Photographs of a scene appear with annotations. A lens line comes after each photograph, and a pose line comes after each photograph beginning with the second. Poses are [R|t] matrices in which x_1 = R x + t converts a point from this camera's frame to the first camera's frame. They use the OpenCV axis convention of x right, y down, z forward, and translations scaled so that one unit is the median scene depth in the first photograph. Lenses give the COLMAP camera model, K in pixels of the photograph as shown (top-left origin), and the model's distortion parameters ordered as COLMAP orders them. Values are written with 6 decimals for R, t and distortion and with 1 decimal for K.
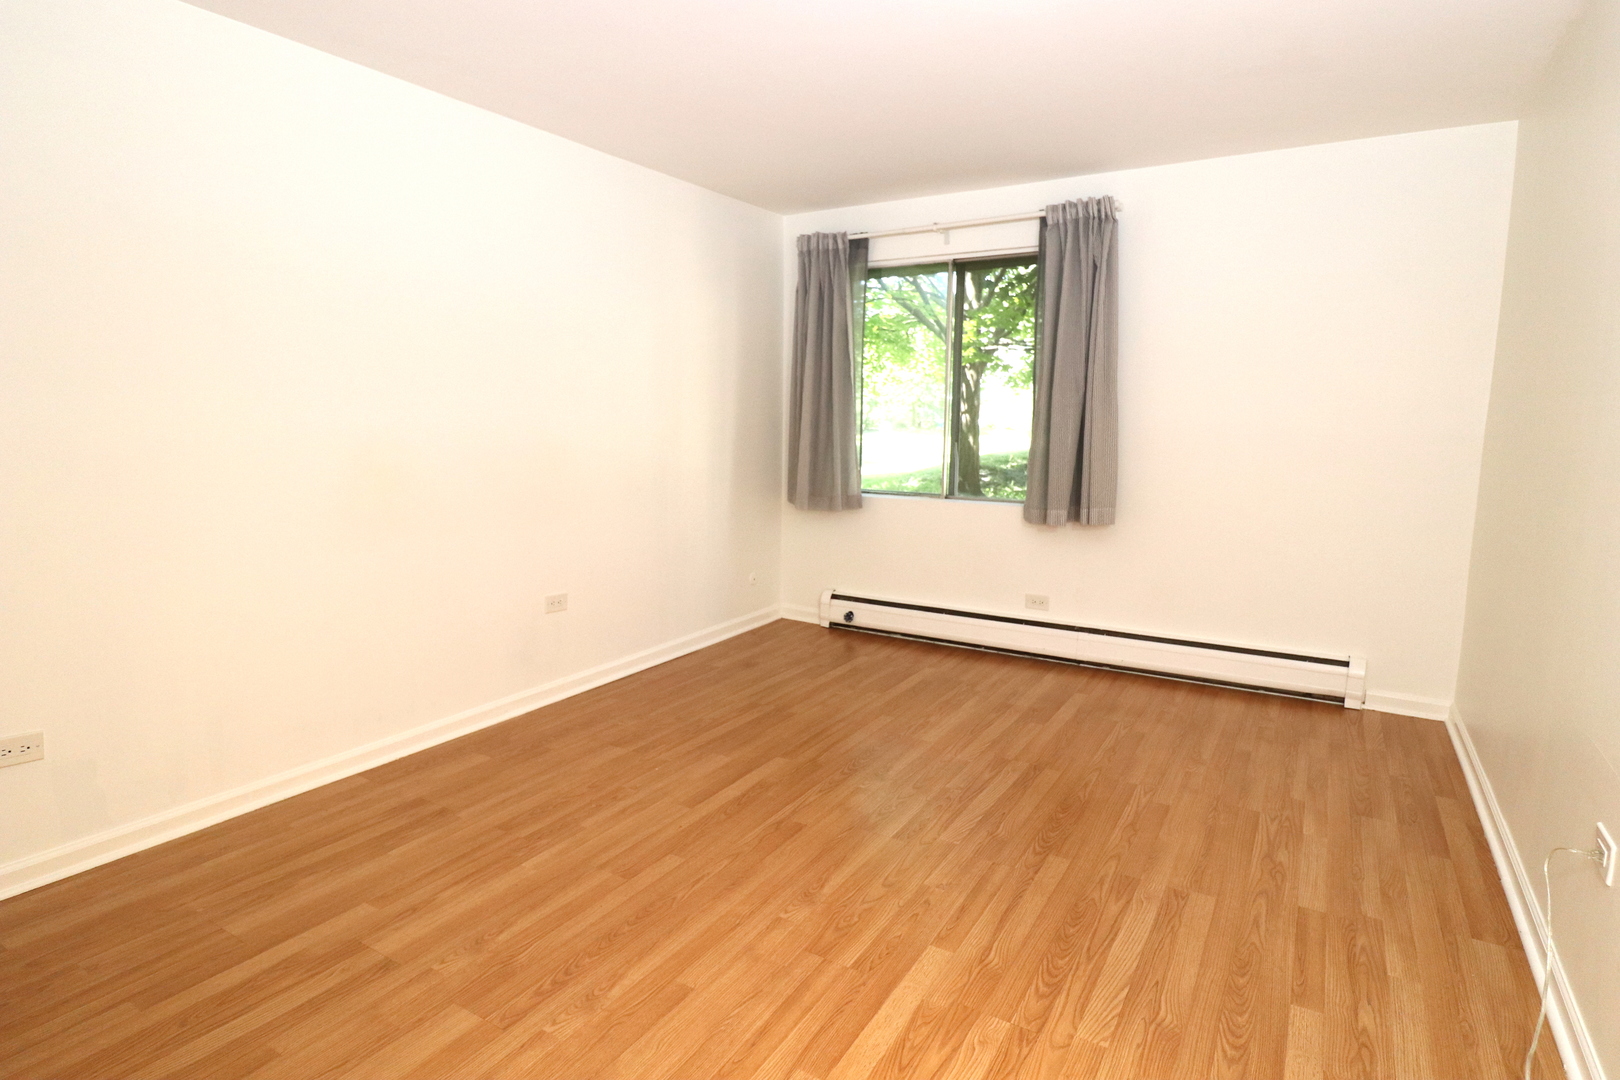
lens RADIAL K [[859.5, 0, 810.0], [0, 859.5, 540.0], [0, 0, 1]] dist [0.003192, -0.013537]
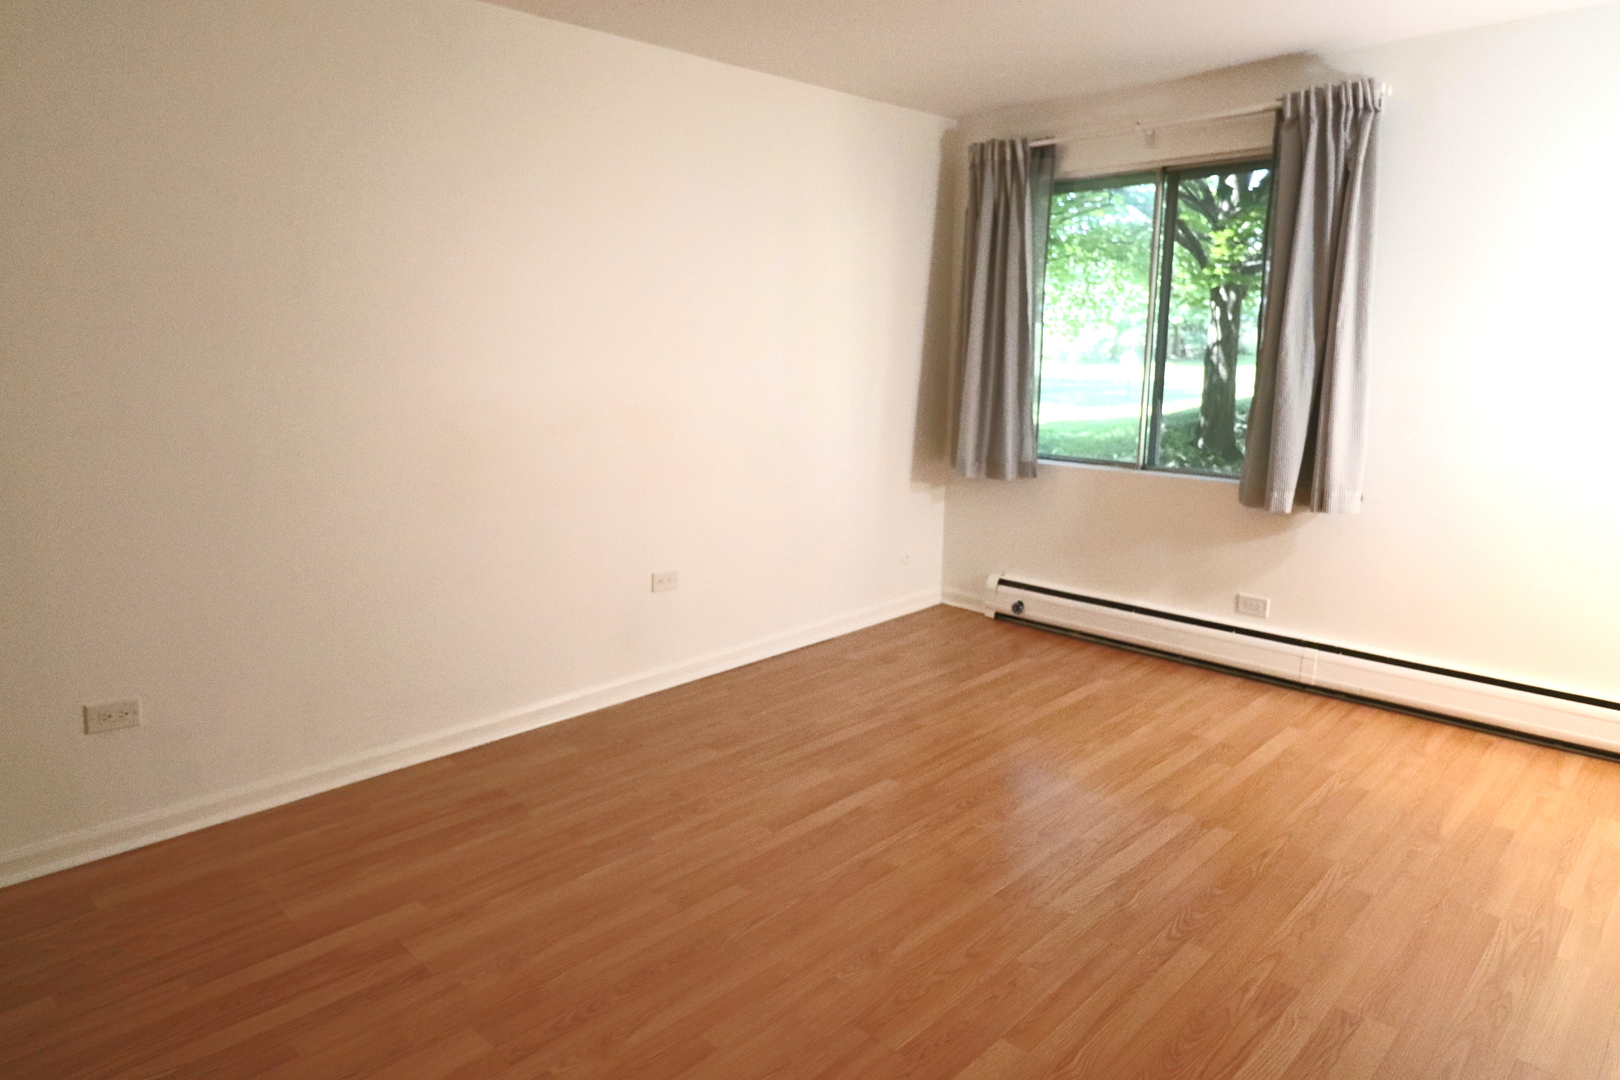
lens RADIAL K [[997.9, 0, 810.0], [0, 997.9, 540.0], [0, 0, 1]] dist [0.005047, -0.015541]
pose [[0.971972, 0.040952, -0.231502, 0.121197], [-0.027865, 0.997838, 0.059522, -0.047691], [0.233439, -0.051403, 0.971012, 0.029549]]
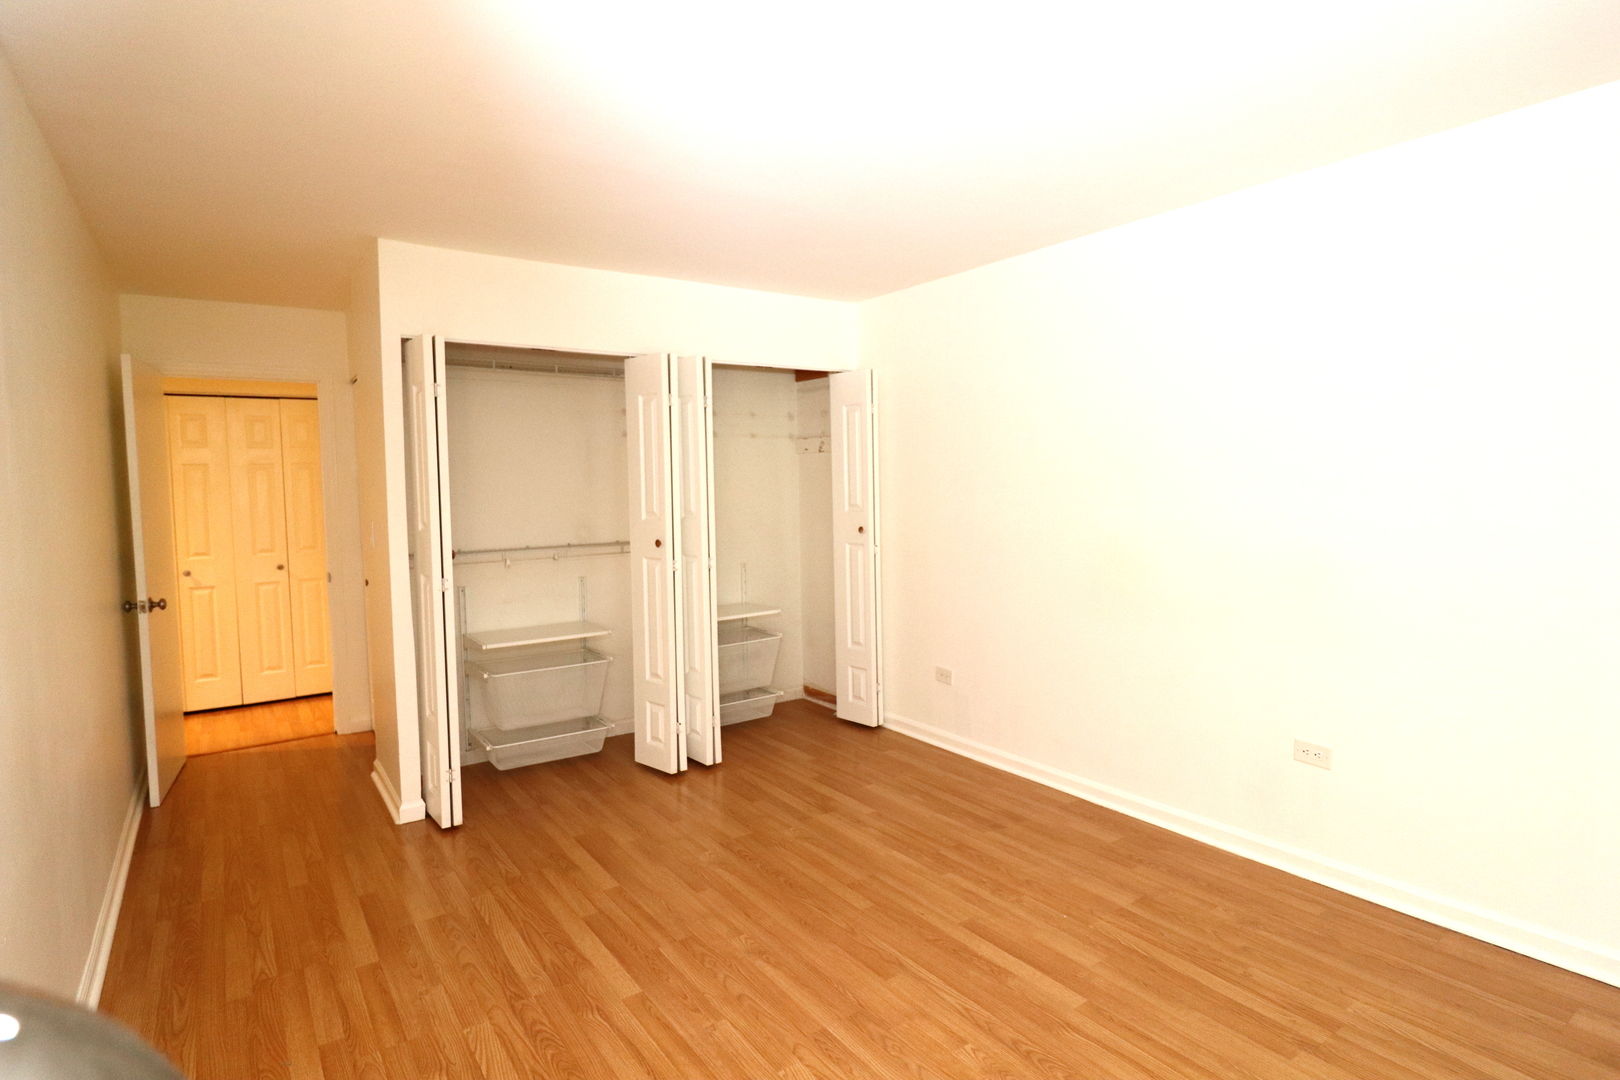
lens RADIAL K [[859.5, 0, 810.0], [0, 859.5, 540.0], [0, 0, 1]] dist [0.003192, -0.013537]
pose [[-0.413233, 0.061415, -0.908552, 0.770359], [-0.117559, 0.985776, 0.120105, -0.205704], [0.903005, 0.156440, -0.400135, 1.153520]]
